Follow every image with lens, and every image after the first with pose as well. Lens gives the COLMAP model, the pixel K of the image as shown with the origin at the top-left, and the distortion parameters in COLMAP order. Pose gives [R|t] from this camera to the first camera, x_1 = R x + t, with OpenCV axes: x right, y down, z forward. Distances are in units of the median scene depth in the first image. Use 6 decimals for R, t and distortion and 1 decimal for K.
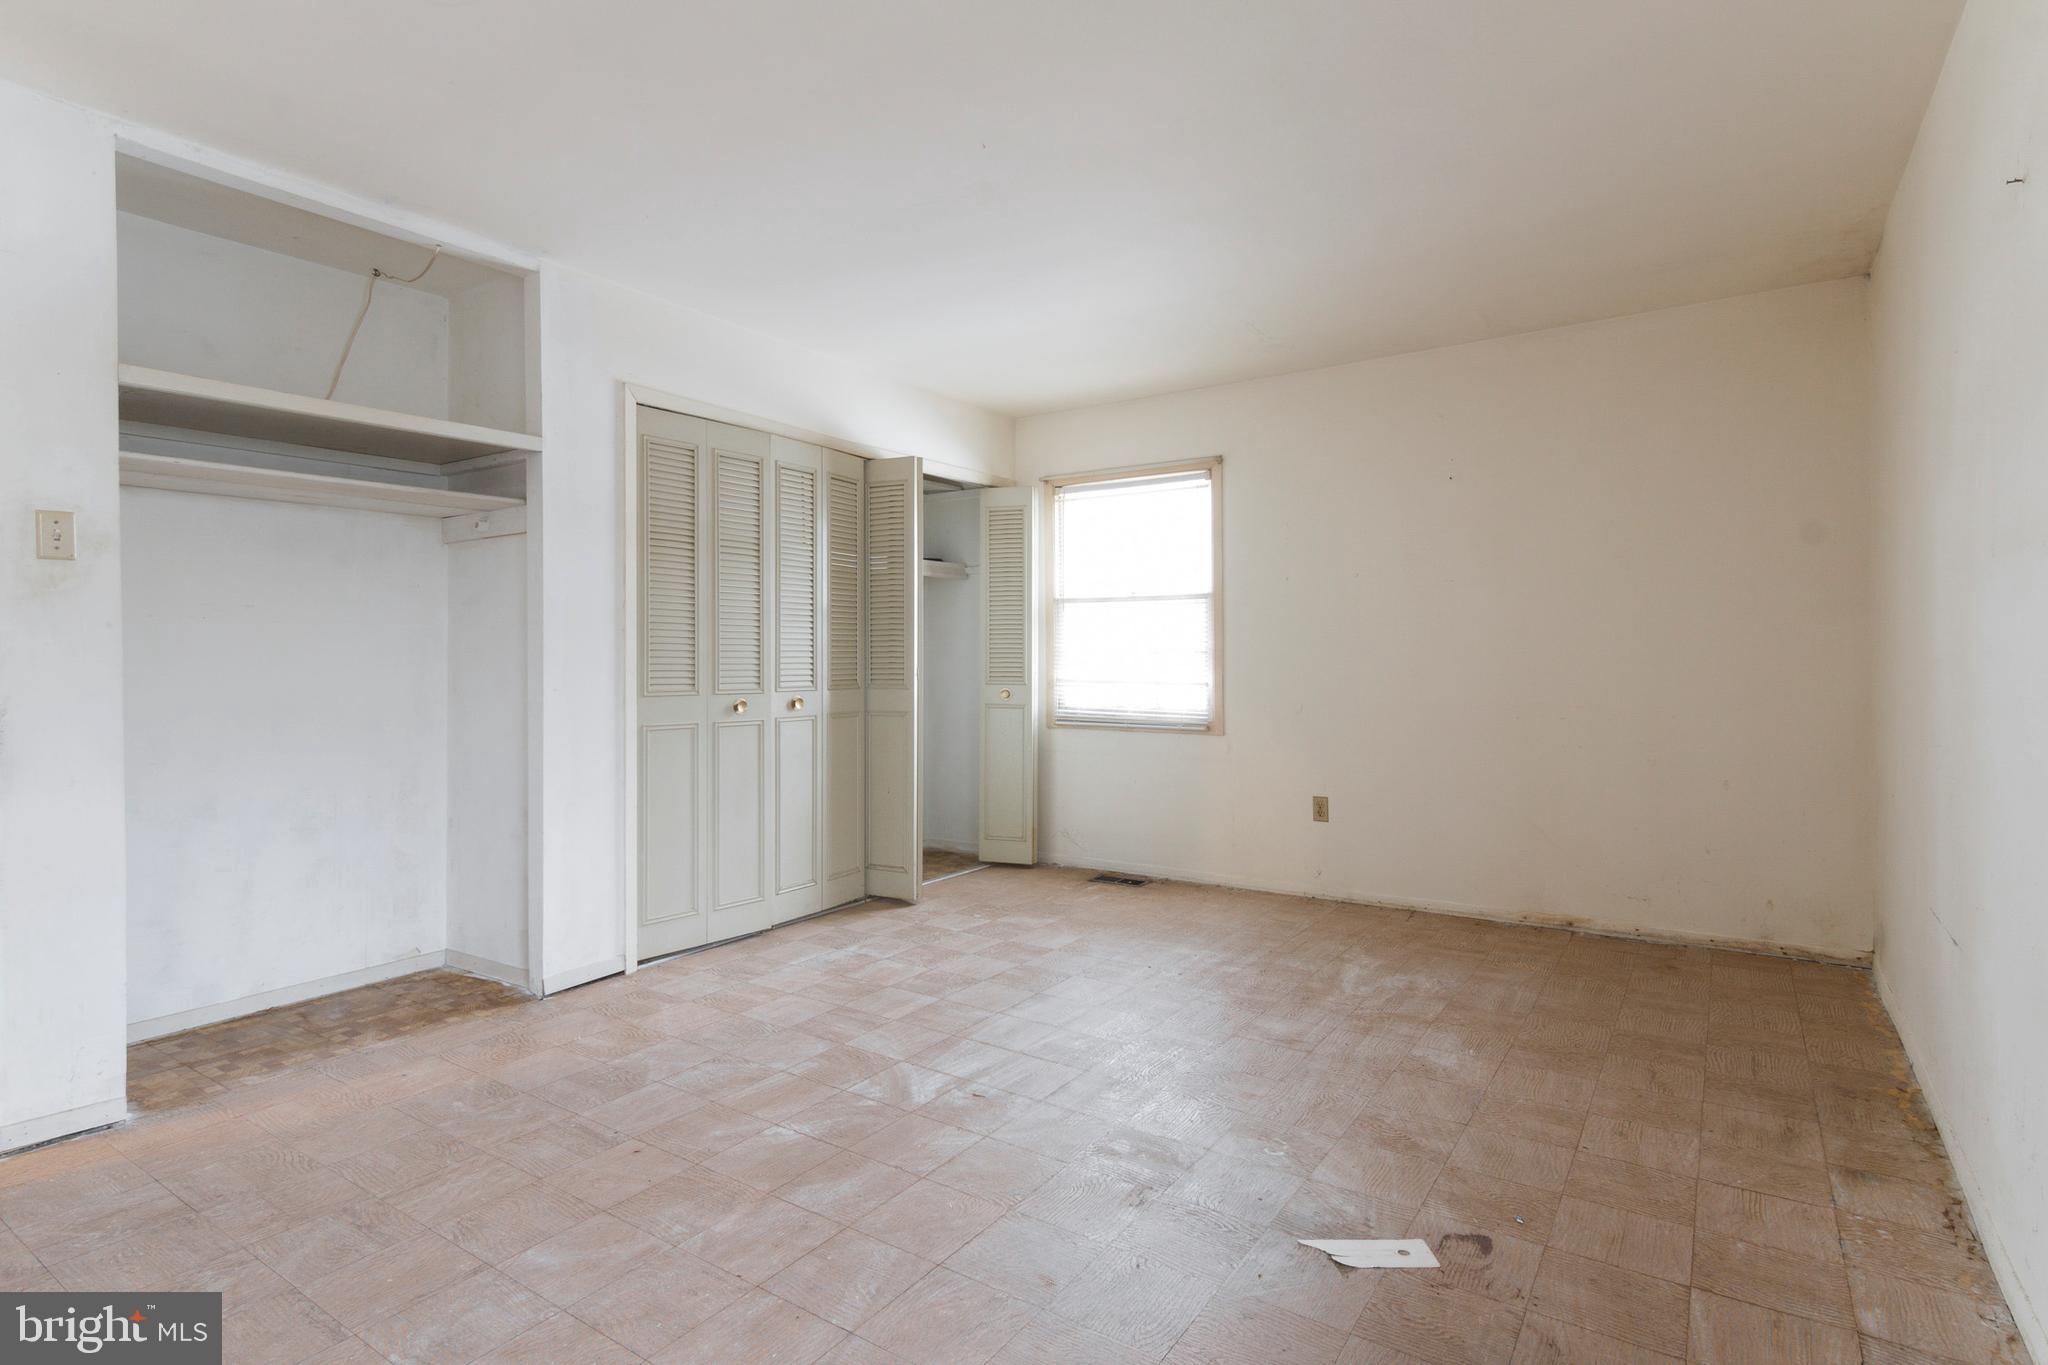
lens RADIAL K [[1029.7, 0, 1023.7], [0, 1029.7, 660.8], [0, 0, 1]] dist [0.030689, -0.017898]
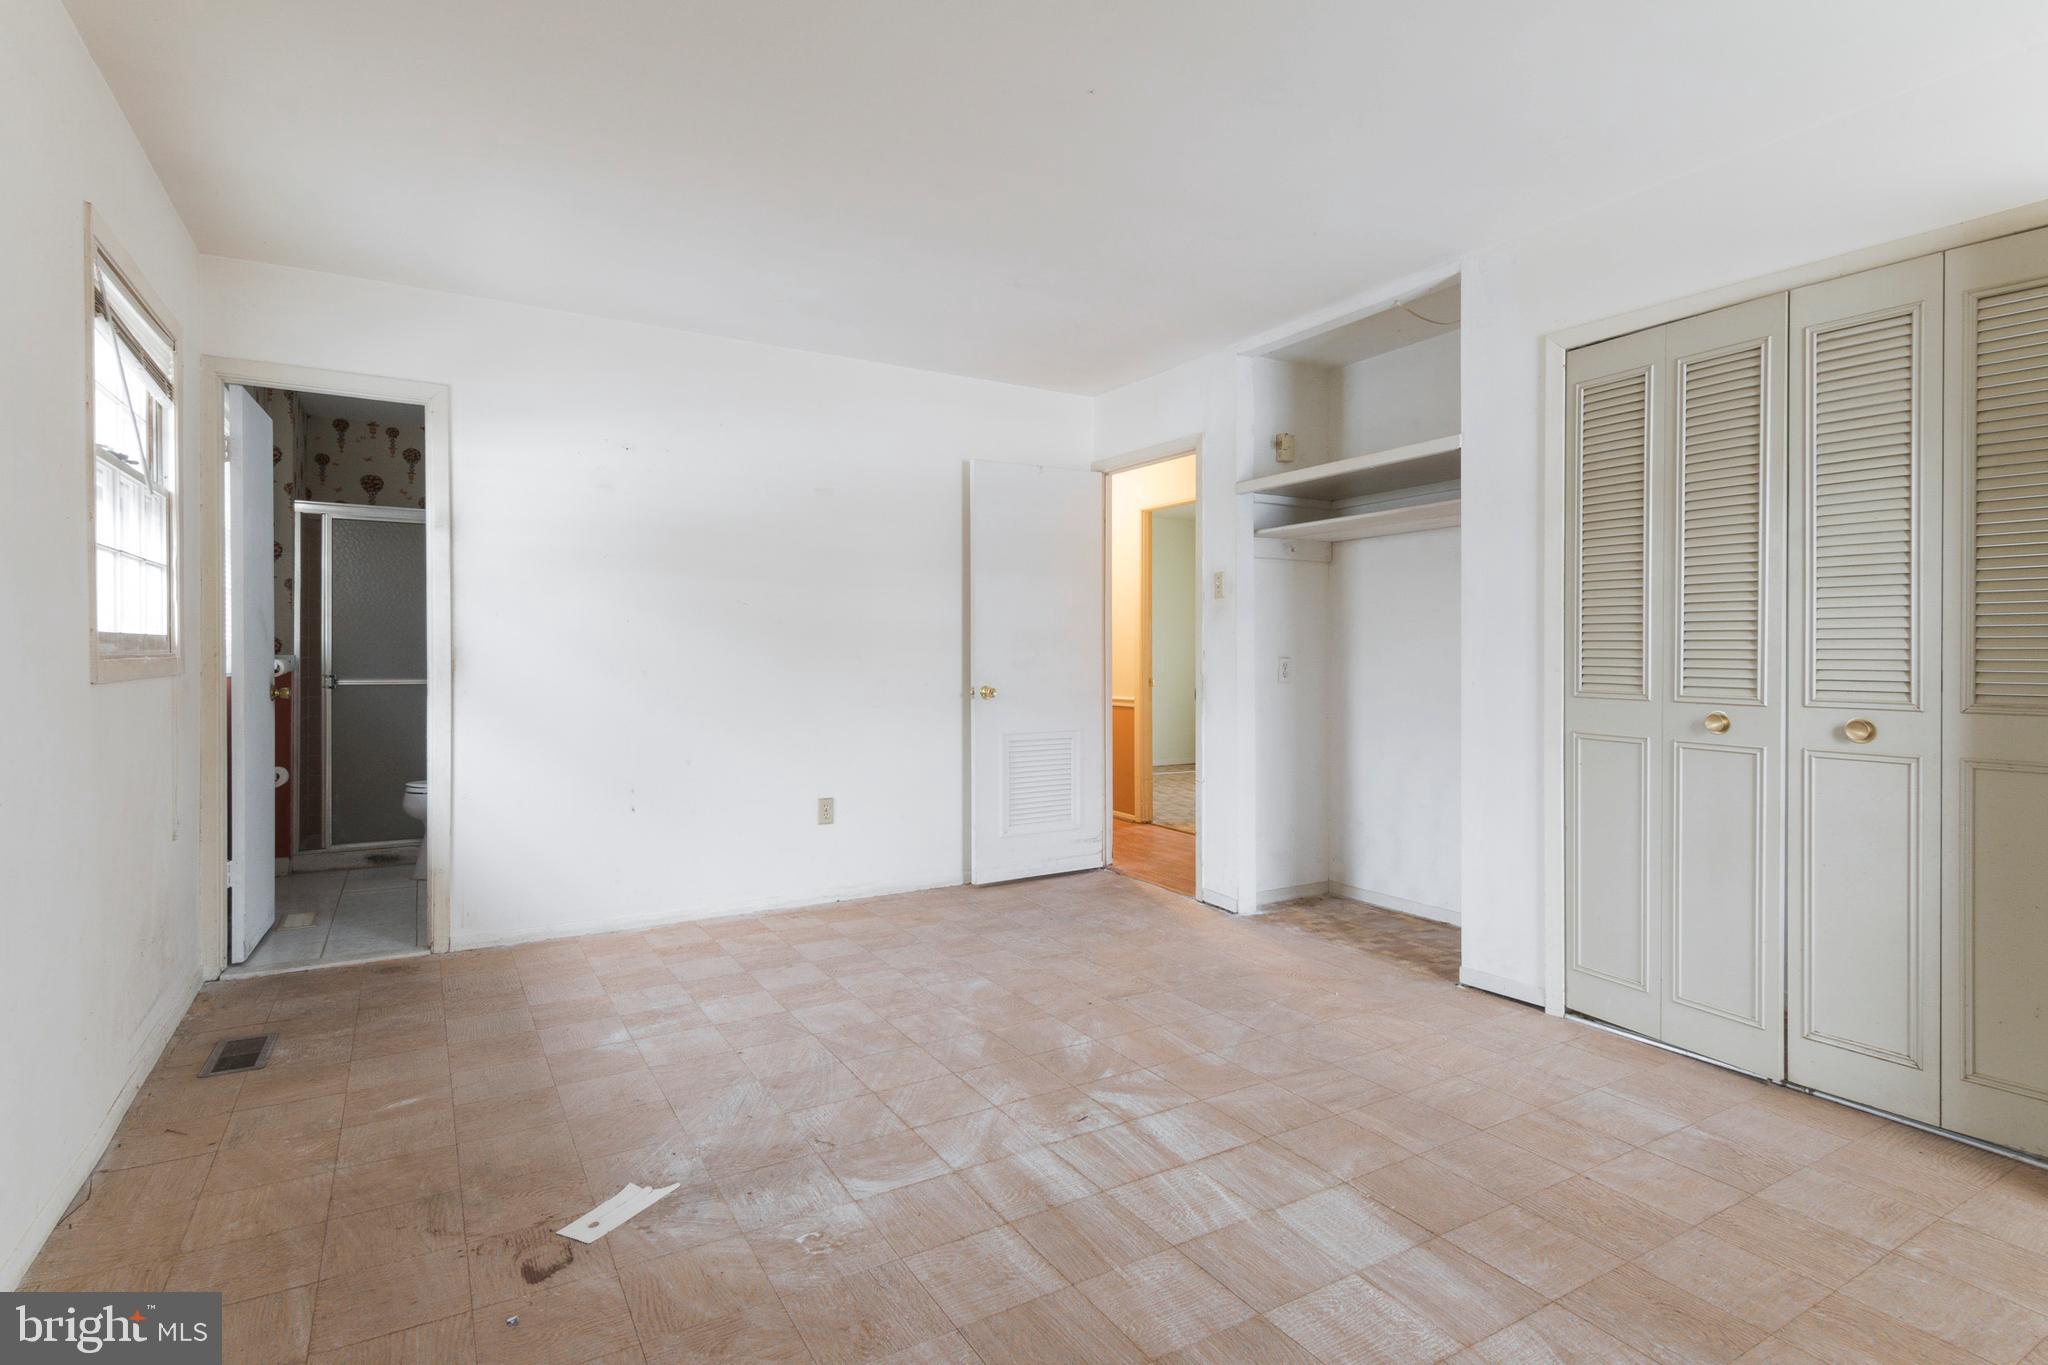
lens RADIAL K [[1029.7, 0, 1023.7], [0, 1029.7, 660.8], [0, 0, 1]] dist [0.030689, -0.017898]
pose [[-0.425073, 0.009614, -0.905108, 0.869965], [-0.002125, 0.999930, 0.011619, -0.005804], [0.905157, 0.006862, -0.425023, 1.421426]]
